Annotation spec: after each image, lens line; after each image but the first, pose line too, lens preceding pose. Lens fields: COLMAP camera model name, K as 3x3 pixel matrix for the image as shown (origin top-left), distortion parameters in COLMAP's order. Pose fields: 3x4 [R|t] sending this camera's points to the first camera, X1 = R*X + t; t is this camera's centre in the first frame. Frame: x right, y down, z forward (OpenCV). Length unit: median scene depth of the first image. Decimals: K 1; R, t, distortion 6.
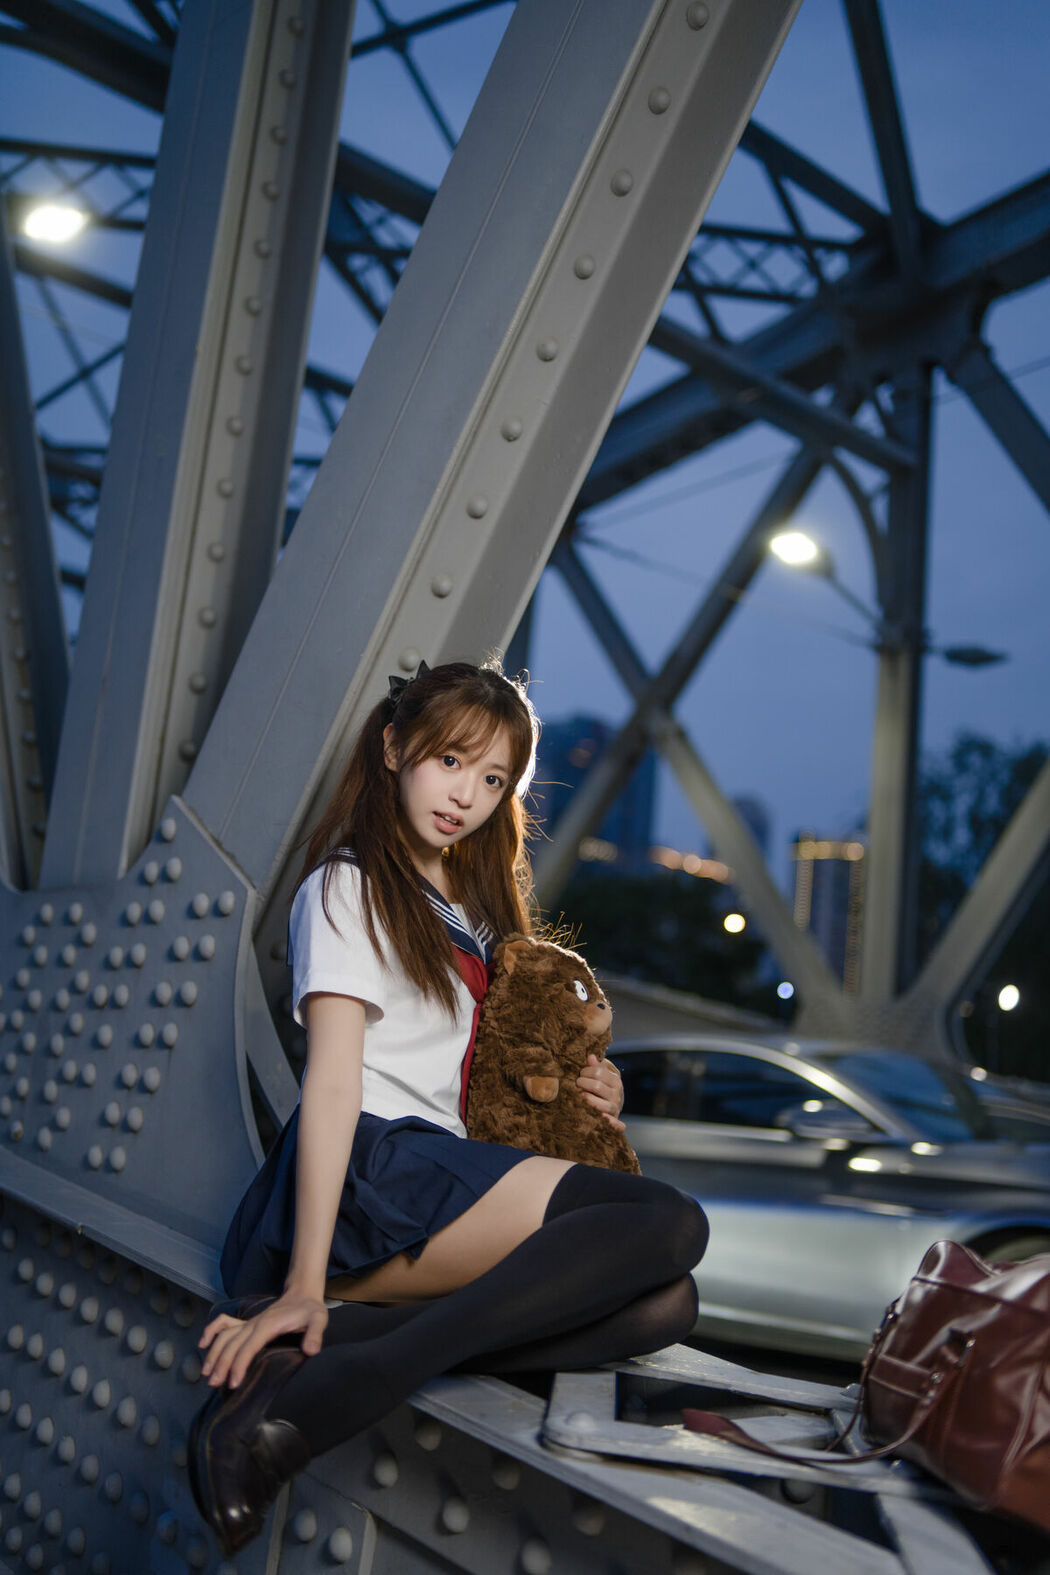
lens RADIAL K [[1426.1, 0, 525.0], [0, 1426.1, 787.5], [0, 0, 1]] dist [-0.174845, 0.089077]
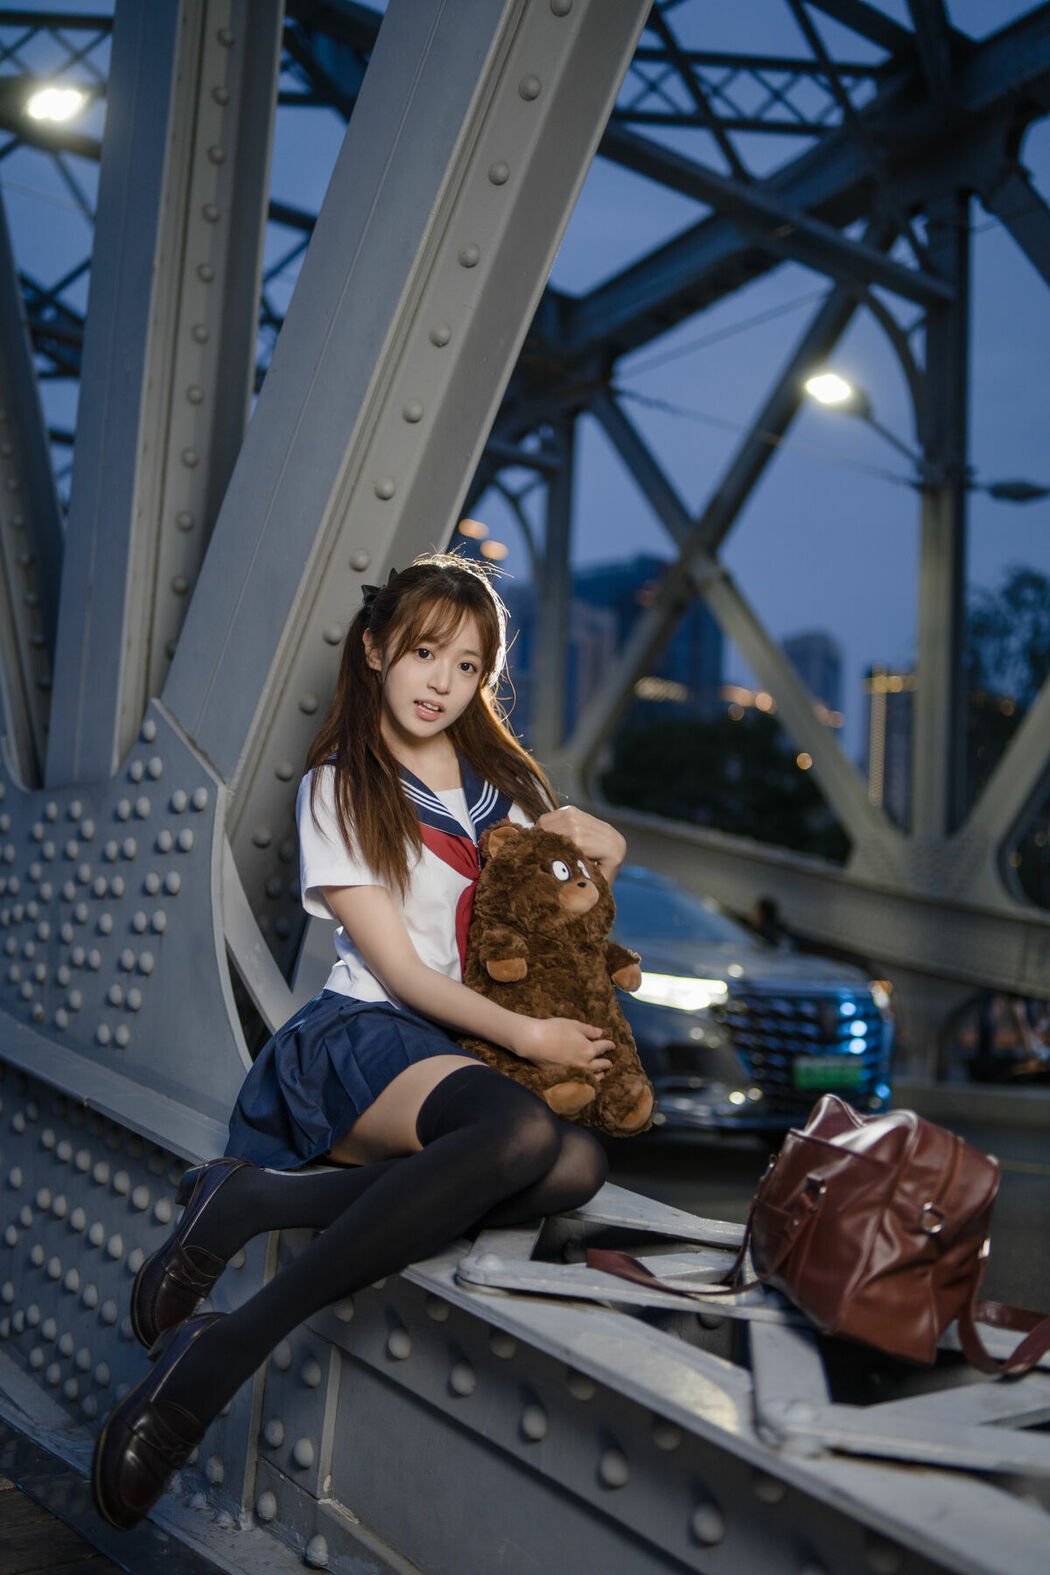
lens RADIAL K [[1432.2, 0, 531.1], [0, 1432.2, 813.7], [0, 0, 1]] dist [-0.190284, 0.096034]
pose [[0.998136, -0.039245, -0.046727, 0.083665], [0.044761, 0.991327, 0.123559, -0.027195], [0.041473, -0.125420, 0.991236, -0.057190]]
